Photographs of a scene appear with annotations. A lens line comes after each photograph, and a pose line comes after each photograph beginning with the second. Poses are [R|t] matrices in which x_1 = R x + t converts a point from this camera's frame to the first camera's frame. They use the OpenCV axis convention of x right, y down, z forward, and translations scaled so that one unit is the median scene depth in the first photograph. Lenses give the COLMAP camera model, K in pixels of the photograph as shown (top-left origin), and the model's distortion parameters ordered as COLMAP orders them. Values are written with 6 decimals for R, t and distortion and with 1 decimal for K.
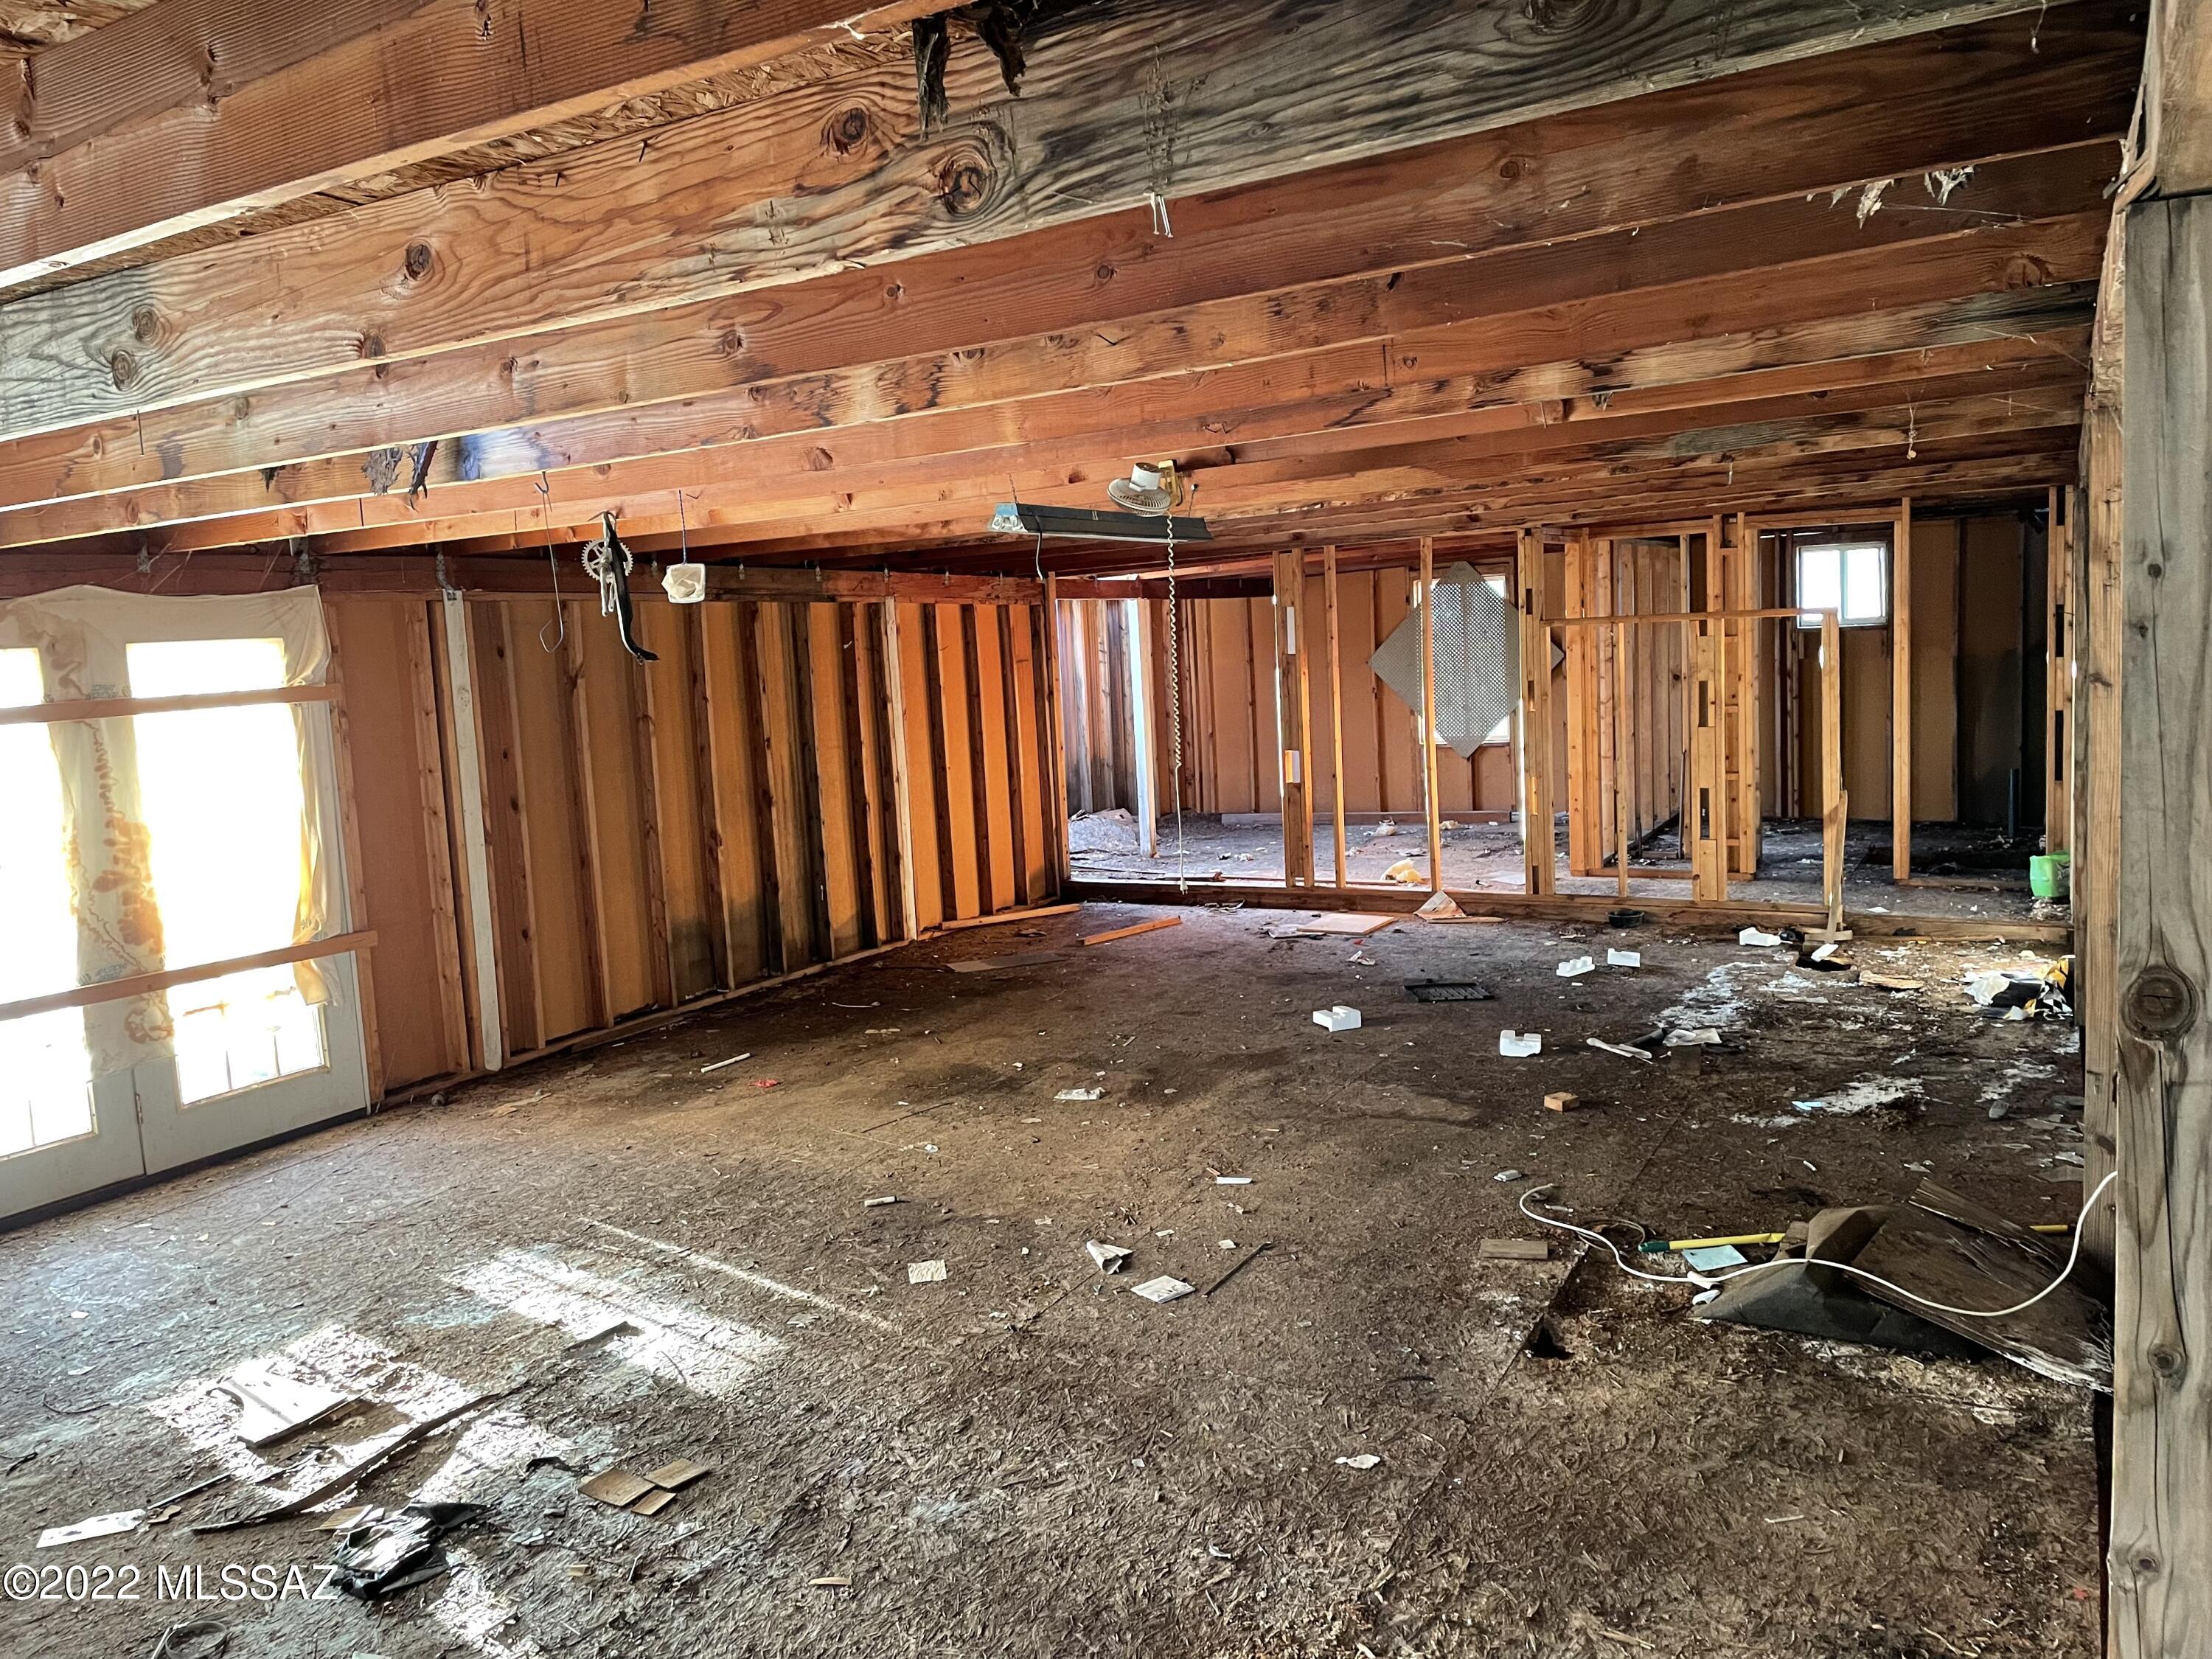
lens RADIAL K [[1657.1, 0, 1113.9], [0, 1657.1, 799.5], [0, 0, 1]] dist [0.089121, -0.116952]
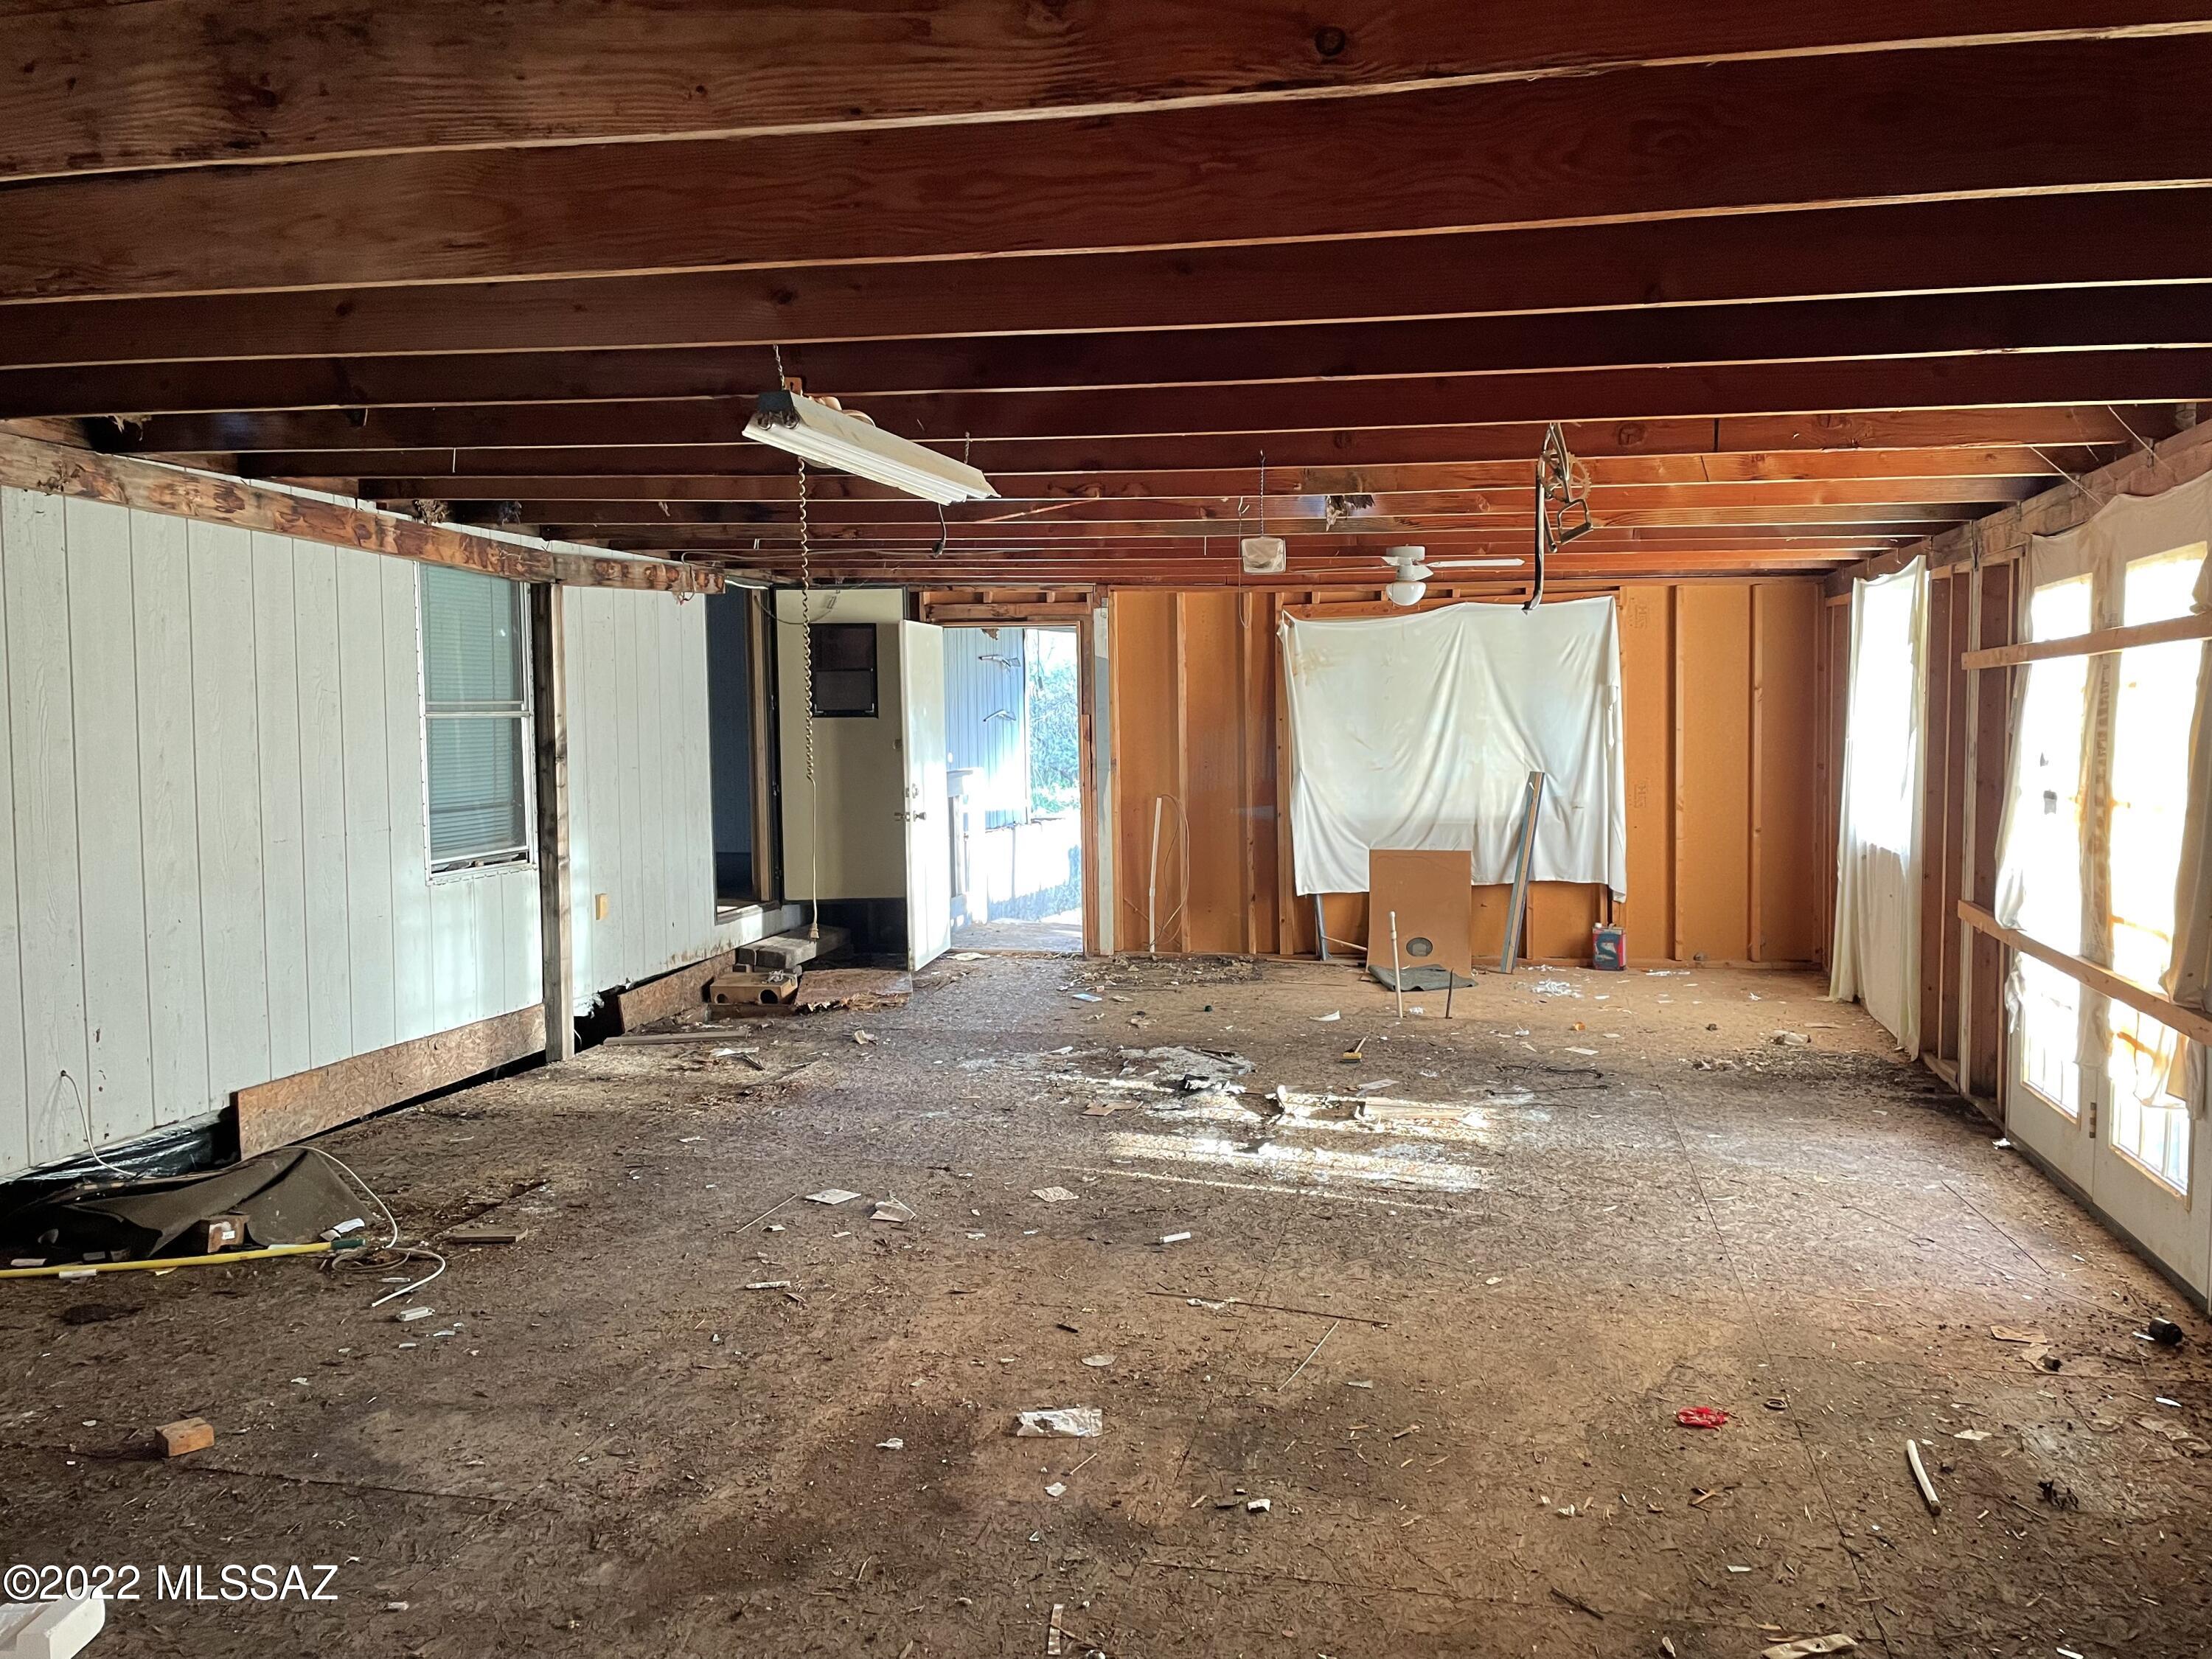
lens RADIAL K [[1657.1, 0, 1113.9], [0, 1657.1, 799.5], [0, 0, 1]] dist [0.089121, -0.116952]
pose [[-0.960357, 0.068375, -0.270258, 0.097203], [0.024726, 0.986526, 0.161728, -0.112252], [0.277675, 0.148634, -0.949107, 1.510577]]
